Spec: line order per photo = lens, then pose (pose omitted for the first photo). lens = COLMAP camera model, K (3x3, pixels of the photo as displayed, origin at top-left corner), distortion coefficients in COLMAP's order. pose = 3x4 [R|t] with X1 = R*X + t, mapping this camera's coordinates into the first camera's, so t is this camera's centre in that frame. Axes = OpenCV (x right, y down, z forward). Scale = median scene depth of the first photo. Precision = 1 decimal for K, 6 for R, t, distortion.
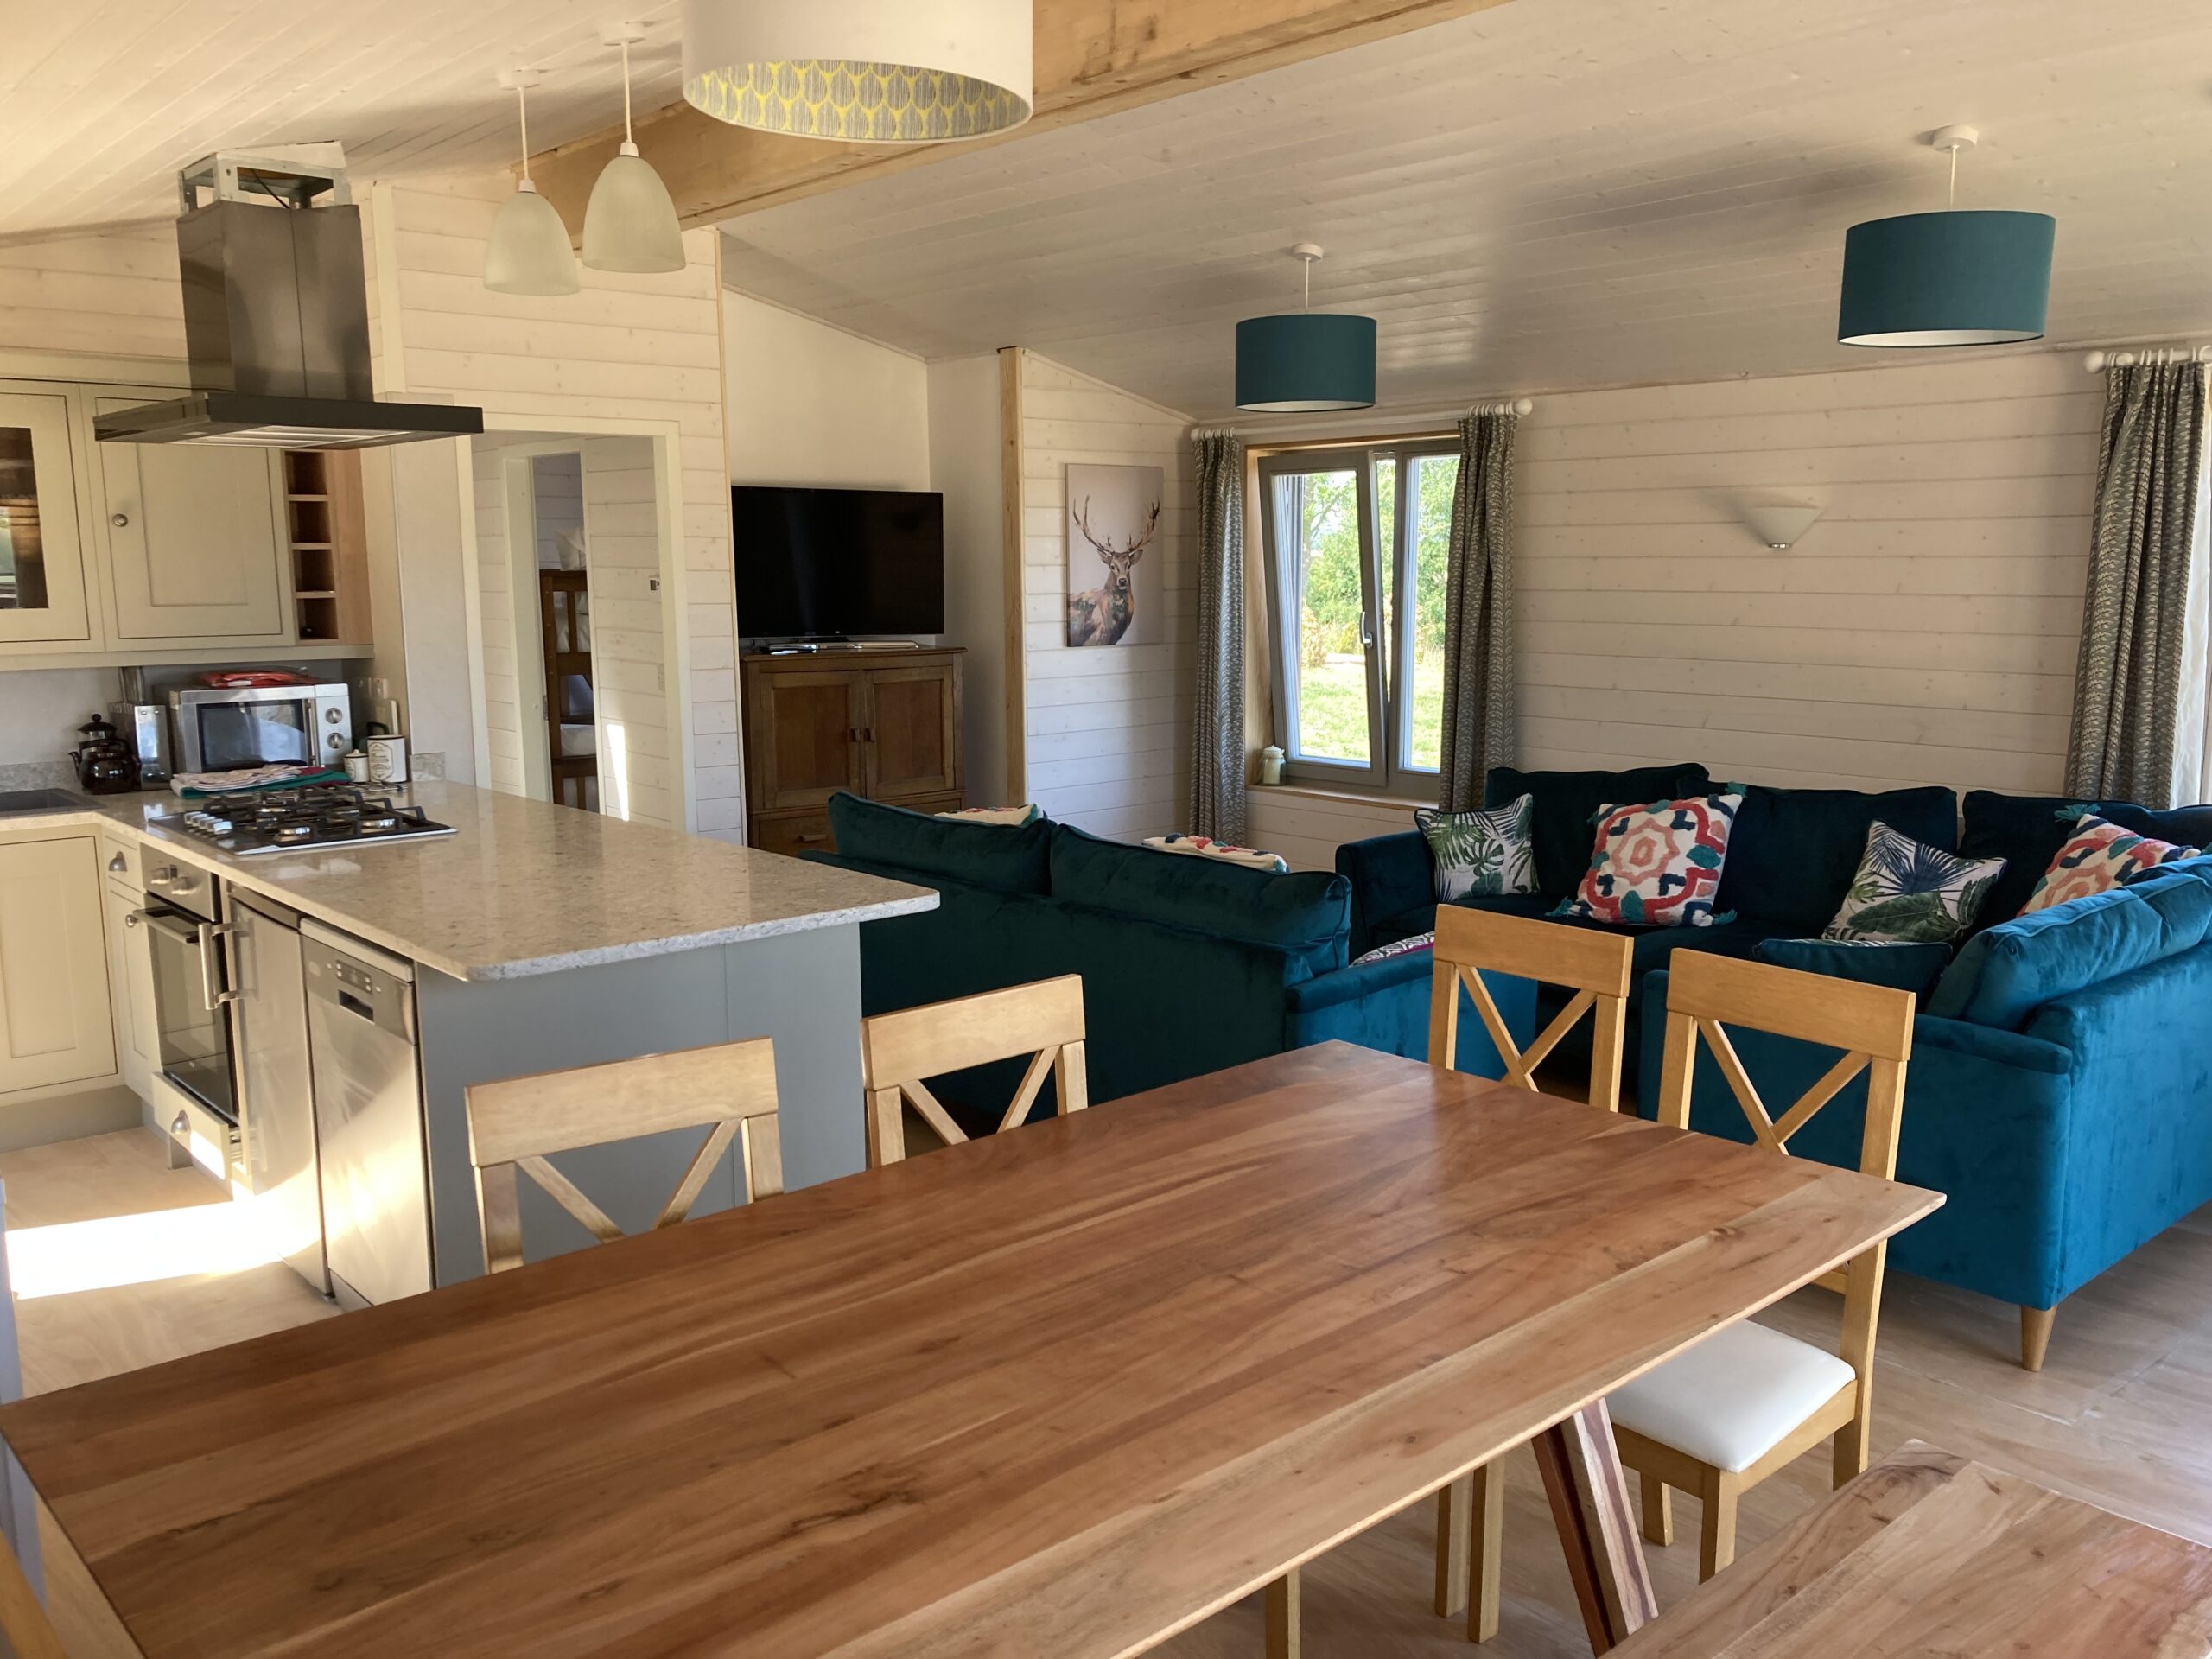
lens RADIAL K [[1834.5, 0, 1106.0], [0, 1834.5, 829.5], [0, 0, 1]] dist [0.064985, -0.074001]
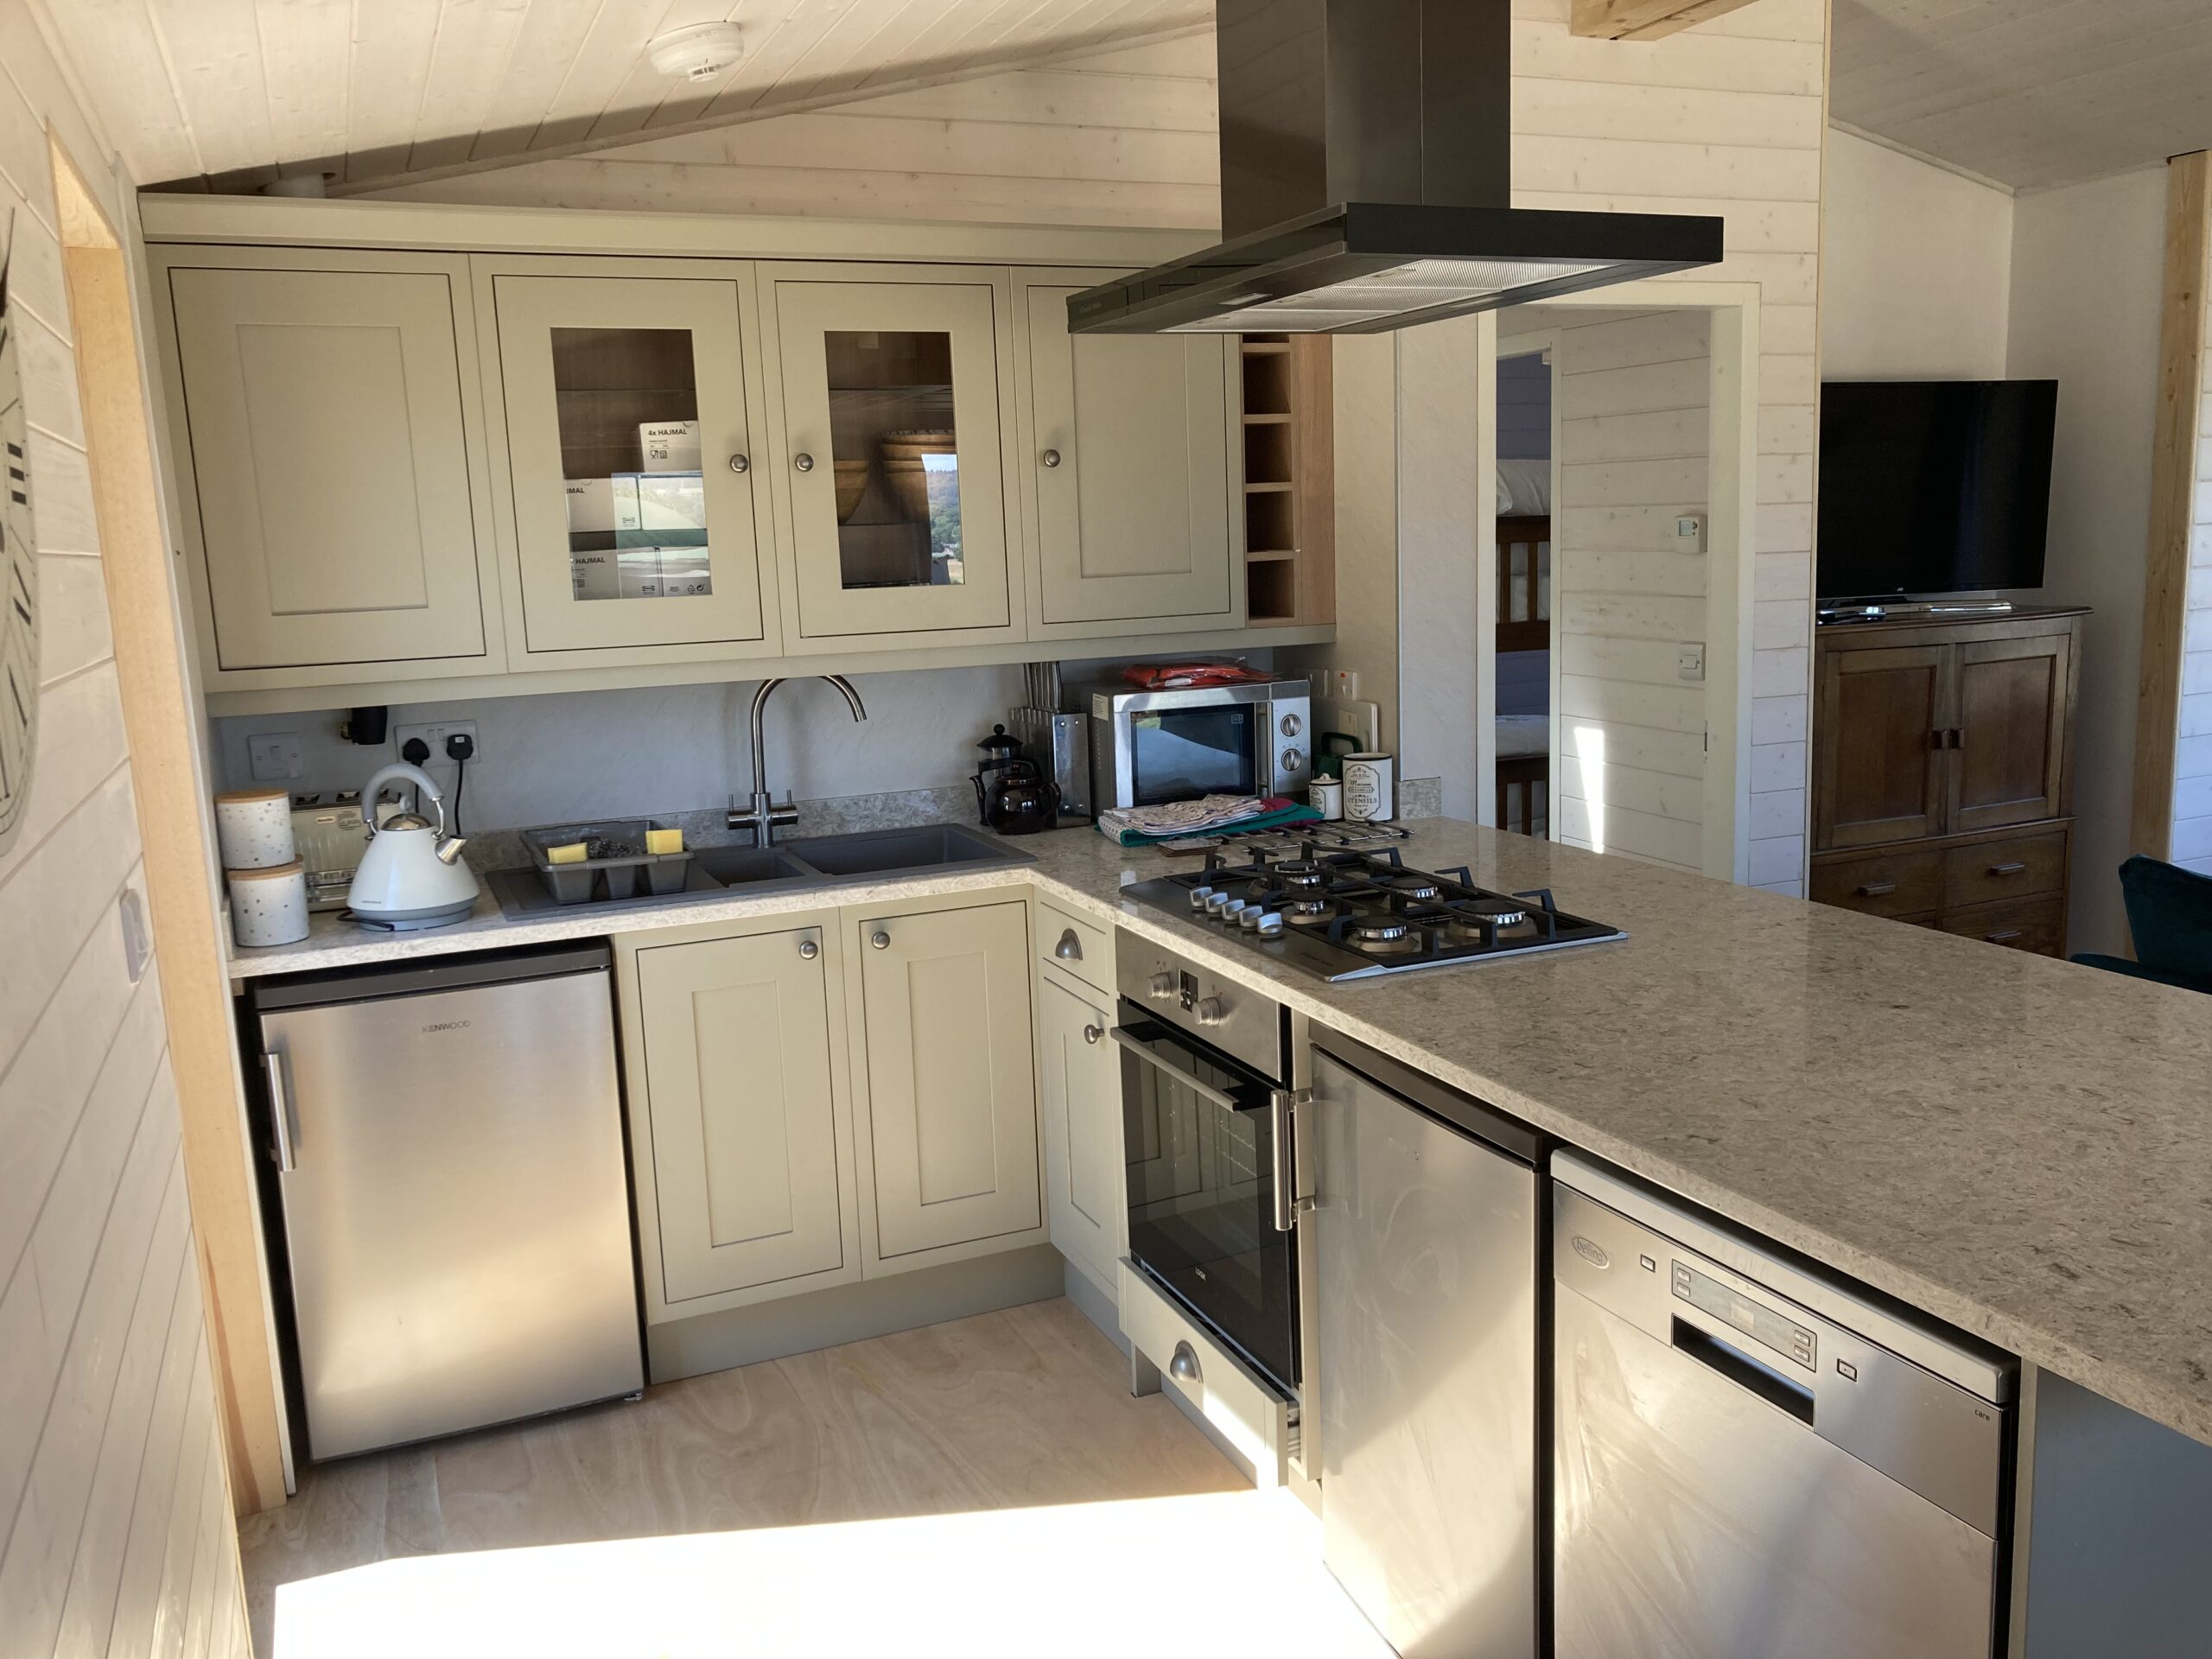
lens RADIAL K [[1834.5, 0, 1106.0], [0, 1834.5, 829.5], [0, 0, 1]] dist [0.064985, -0.074001]
pose [[0.948625, 0.021639, -0.315663, -0.269282], [-0.014656, 0.999593, 0.024479, -0.038591], [0.316064, -0.018595, 0.948555, 0.312744]]
